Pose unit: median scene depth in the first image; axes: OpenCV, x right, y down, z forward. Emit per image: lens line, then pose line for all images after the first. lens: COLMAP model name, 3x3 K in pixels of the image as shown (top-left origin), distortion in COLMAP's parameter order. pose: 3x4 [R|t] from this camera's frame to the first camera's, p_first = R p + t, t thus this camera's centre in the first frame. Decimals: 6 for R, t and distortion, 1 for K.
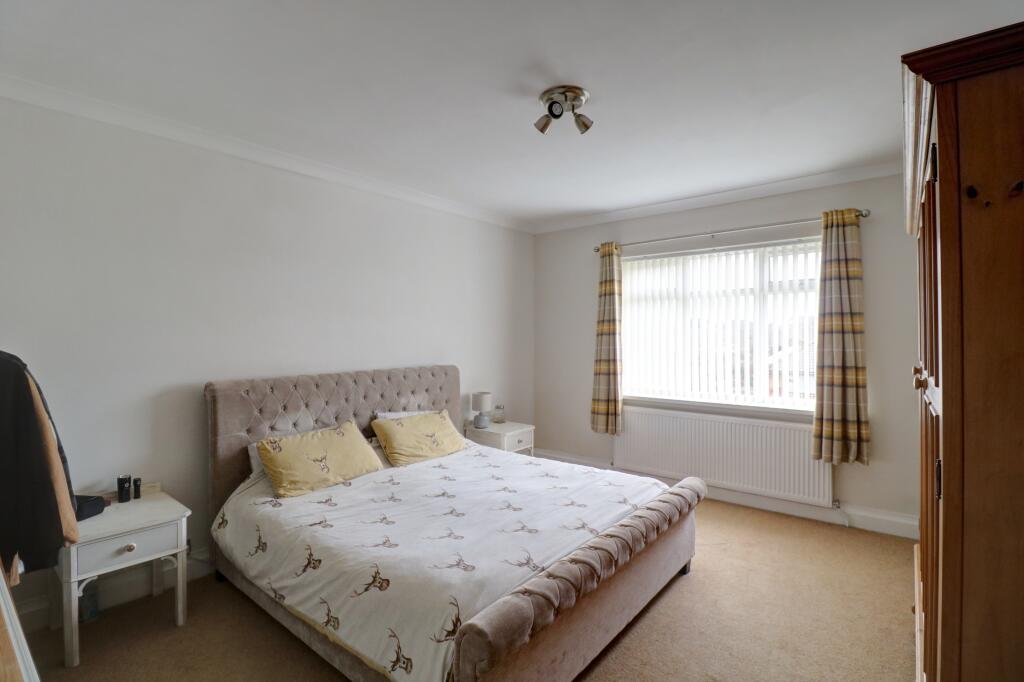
lens RADIAL K [[481.8, 0, 524.1], [0, 481.8, 334.4], [0, 0, 1]] dist [-0.024803, -0.000589]
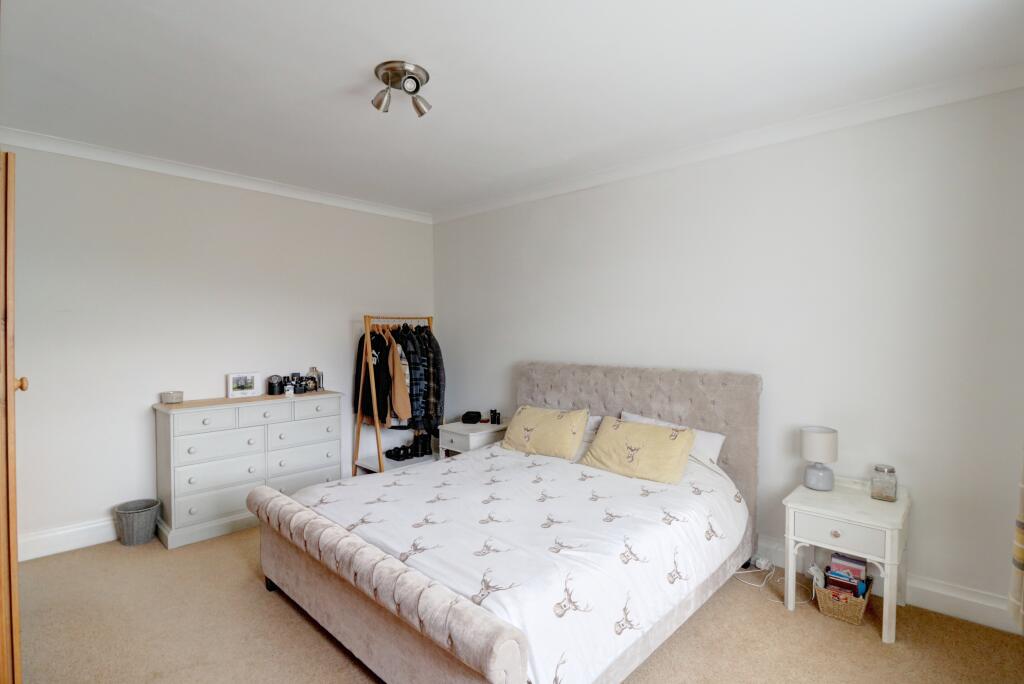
lens RADIAL K [[498.3, 0, 506.6], [0, 498.3, 337.2], [0, 0, 1]] dist [-0.002701, -0.000346]
pose [[-0.090920, 0.023074, -0.995591, 0.772659], [0.001534, 0.999734, 0.023030, -0.007367], [0.995857, 0.000567, -0.090931, 0.954498]]
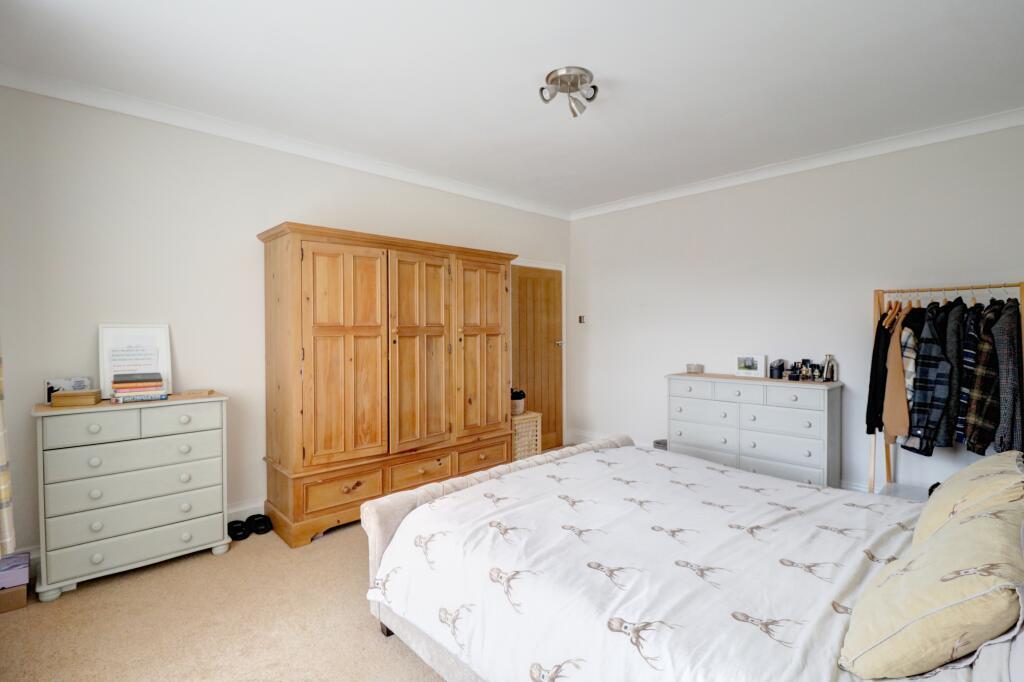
lens RADIAL K [[481.8, 0, 524.1], [0, 481.8, 334.4], [0, 0, 1]] dist [-0.024803, -0.000589]
pose [[-0.992028, 0.011687, 0.125477, 0.040878], [0.012436, 0.999909, 0.005188, 0.042207], [-0.125405, 0.006707, -0.992083, 1.525896]]
